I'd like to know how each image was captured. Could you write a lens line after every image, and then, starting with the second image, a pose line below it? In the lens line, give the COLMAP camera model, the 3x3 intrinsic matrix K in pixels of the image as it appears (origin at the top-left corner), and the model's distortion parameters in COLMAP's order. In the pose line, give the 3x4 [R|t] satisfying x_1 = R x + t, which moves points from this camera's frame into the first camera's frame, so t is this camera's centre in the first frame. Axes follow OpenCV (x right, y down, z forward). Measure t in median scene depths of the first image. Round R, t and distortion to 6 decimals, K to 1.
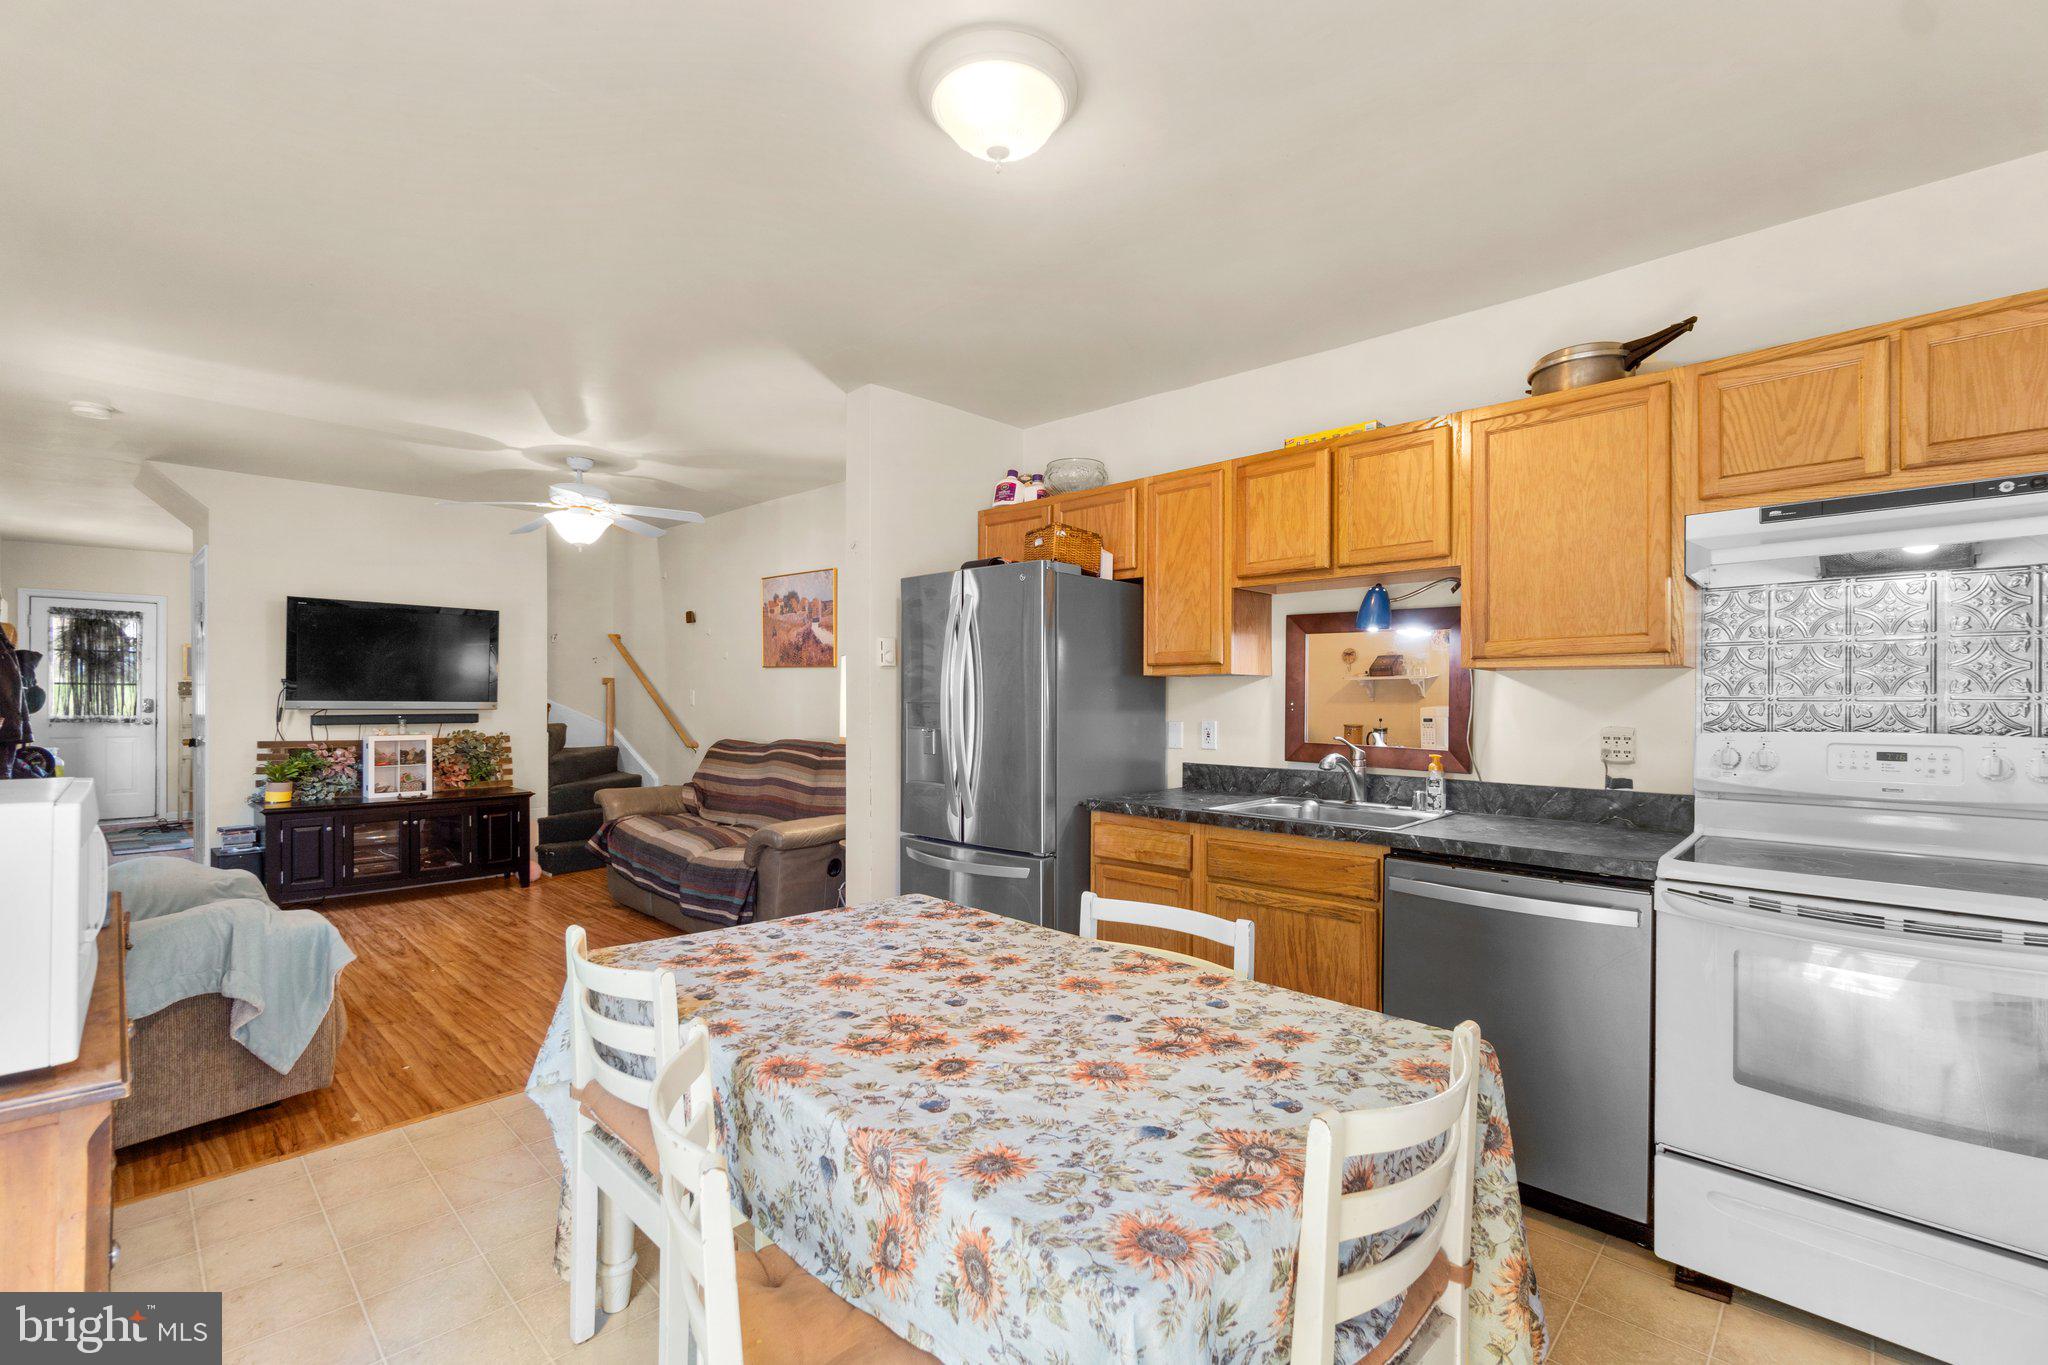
lens RADIAL K [[885.1, 0, 1012.4], [0, 885.1, 706.0], [0, 0, 1]] dist [0.000418, 0.000011]
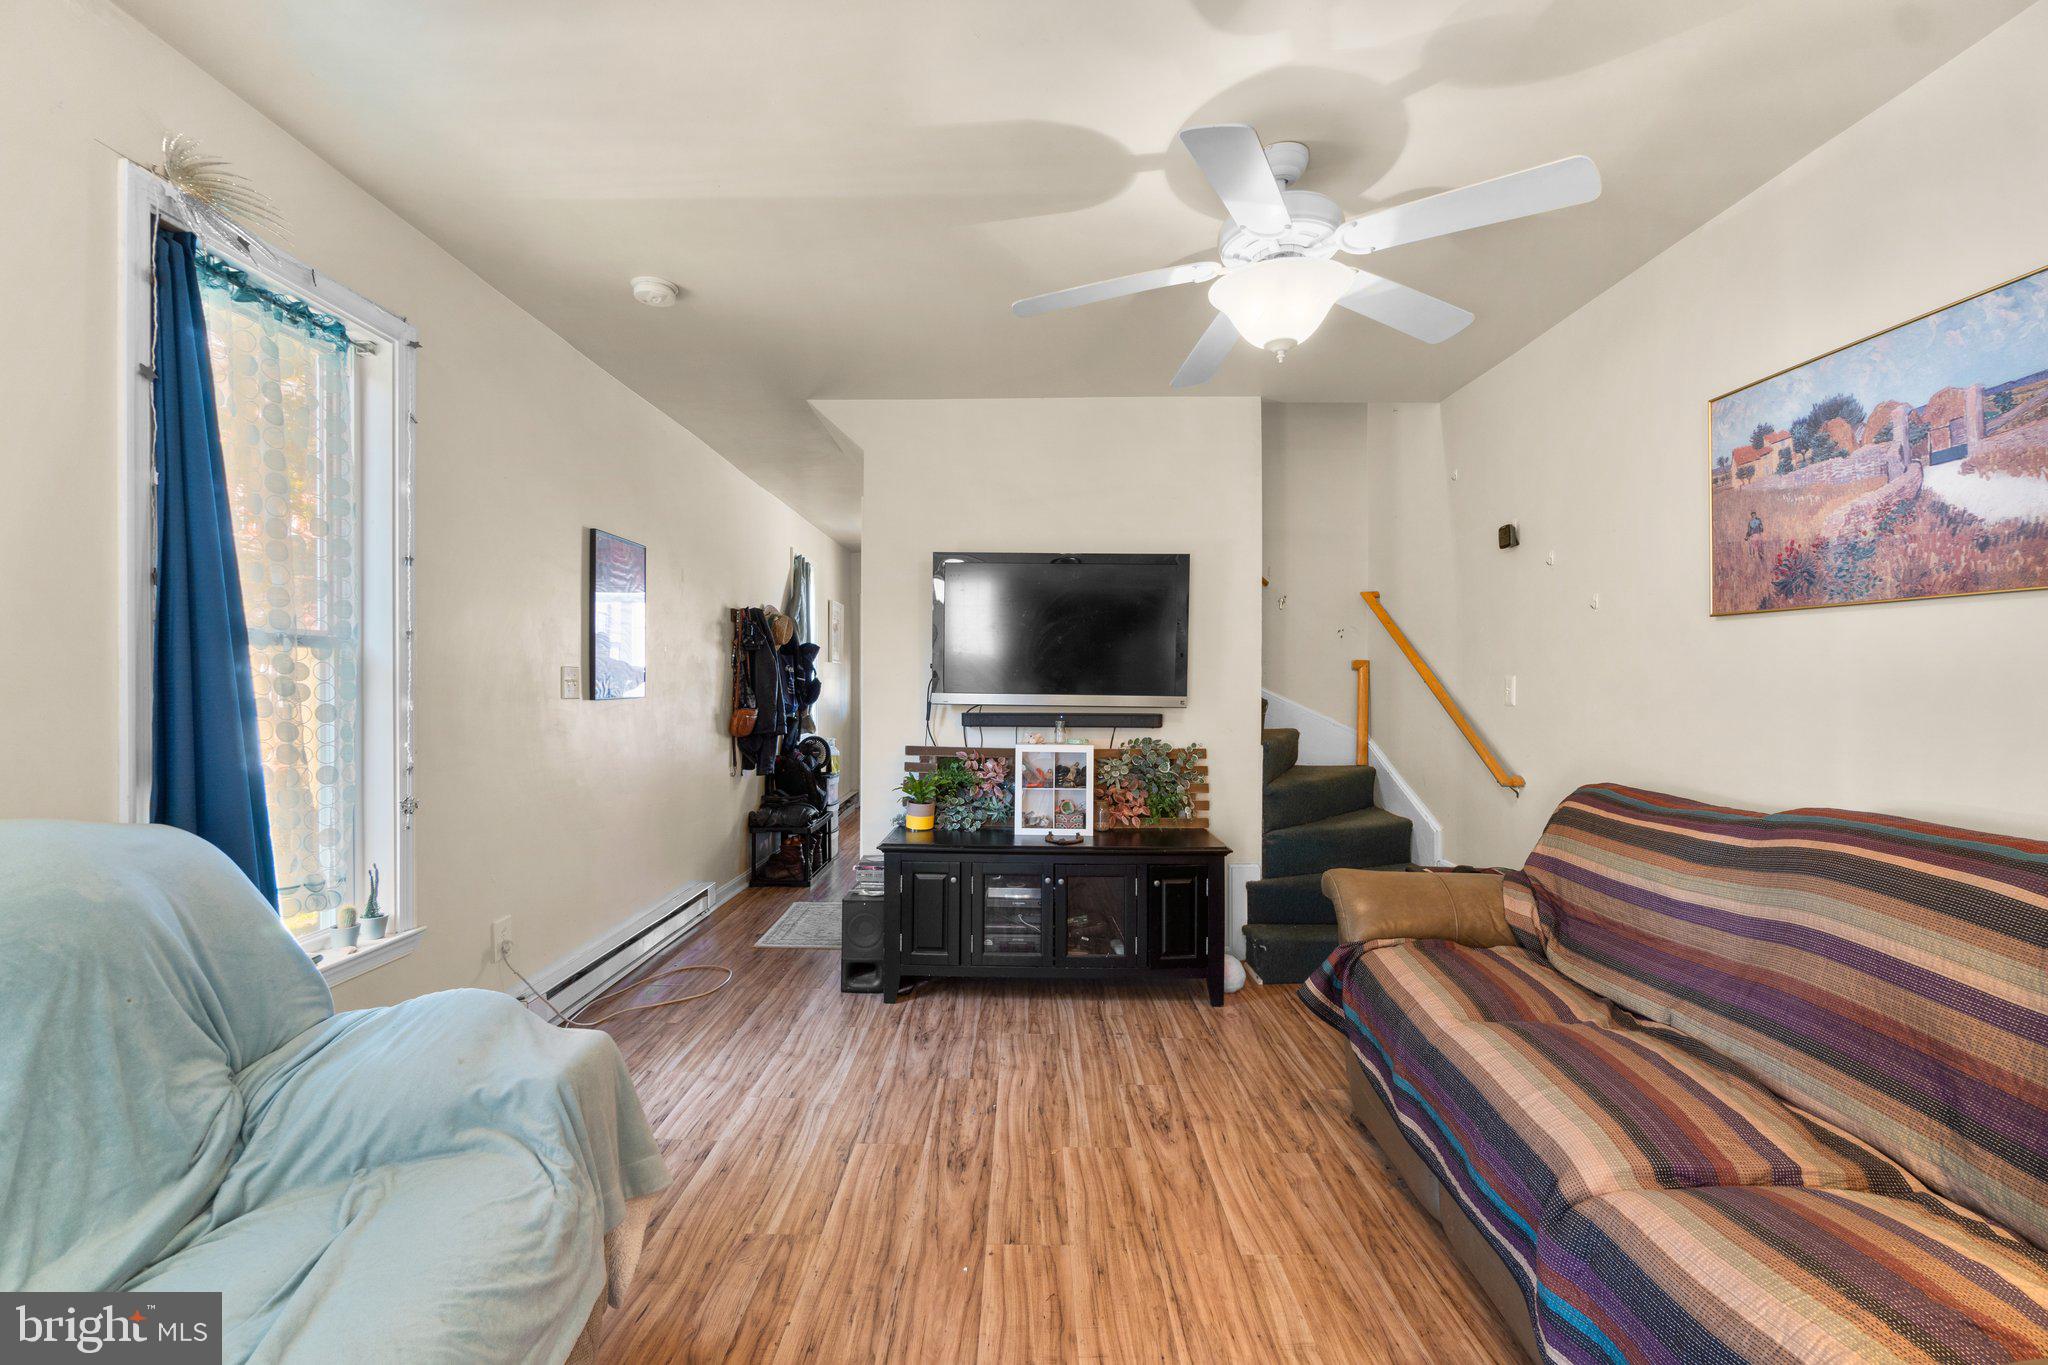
lens RADIAL K [[884.5, 0, 1016.9], [0, 884.5, 681.5], [0, 0, 1]] dist [-0.002611, -0.000291]
pose [[0.686237, -0.005836, -0.727354, -0.230603], [-0.010102, 0.999795, -0.017553, -0.003158], [0.727308, 0.019394, 0.686038, 0.543059]]
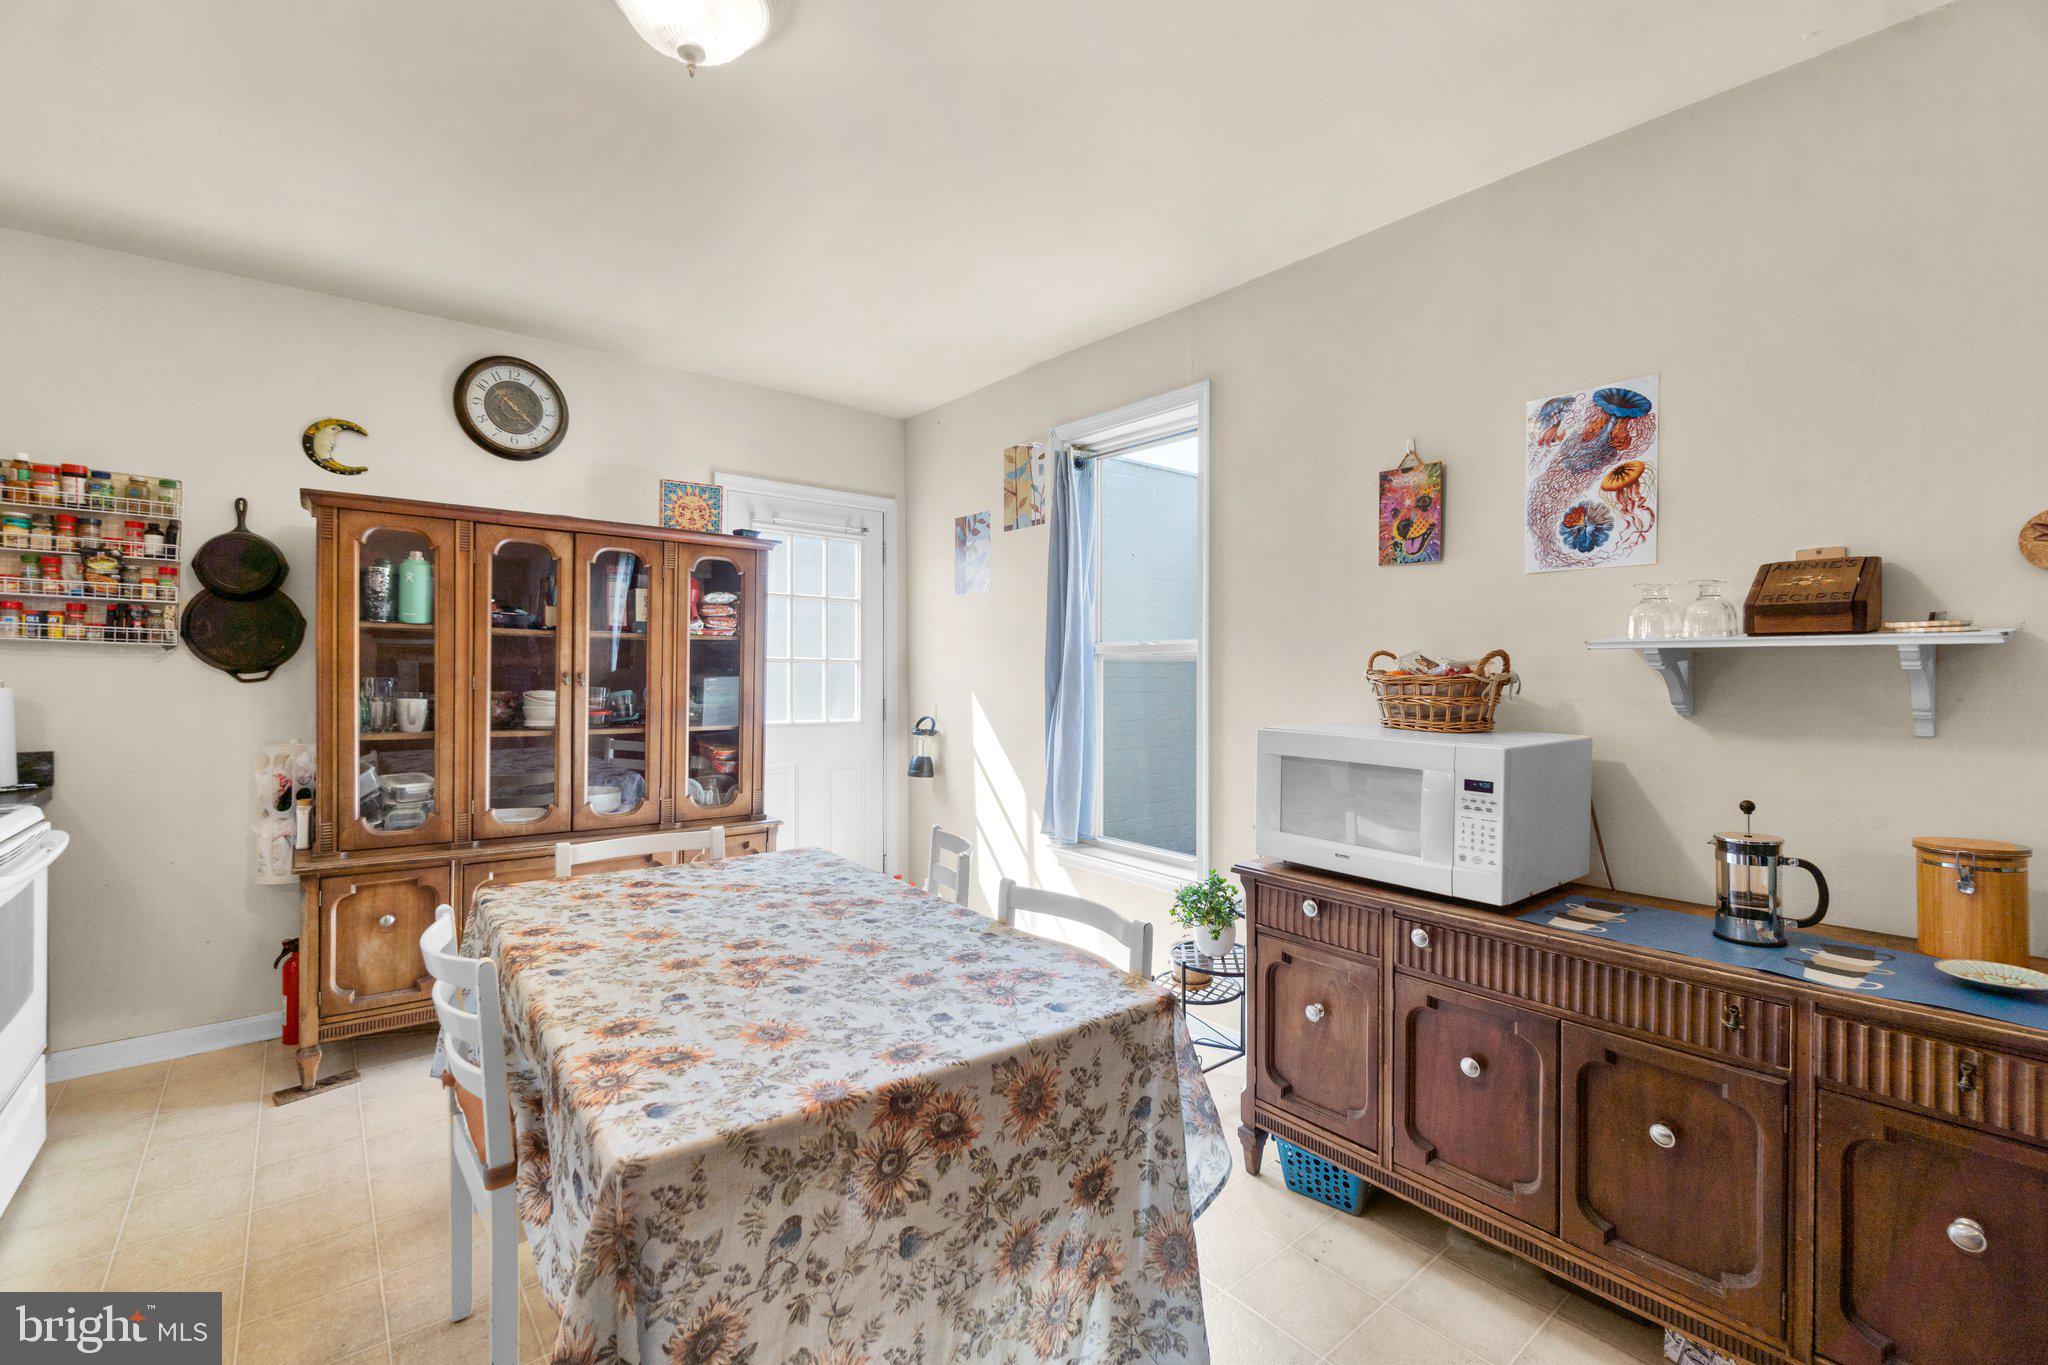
lens RADIAL K [[884.5, 0, 1016.9], [0, 884.5, 681.5], [0, 0, 1]] dist [-0.002611, -0.000291]
pose [[-0.993214, -0.010155, 0.115859, -0.156510], [-0.008089, 0.999800, 0.018285, -0.006556], [-0.116022, 0.017224, -0.993097, 0.649232]]
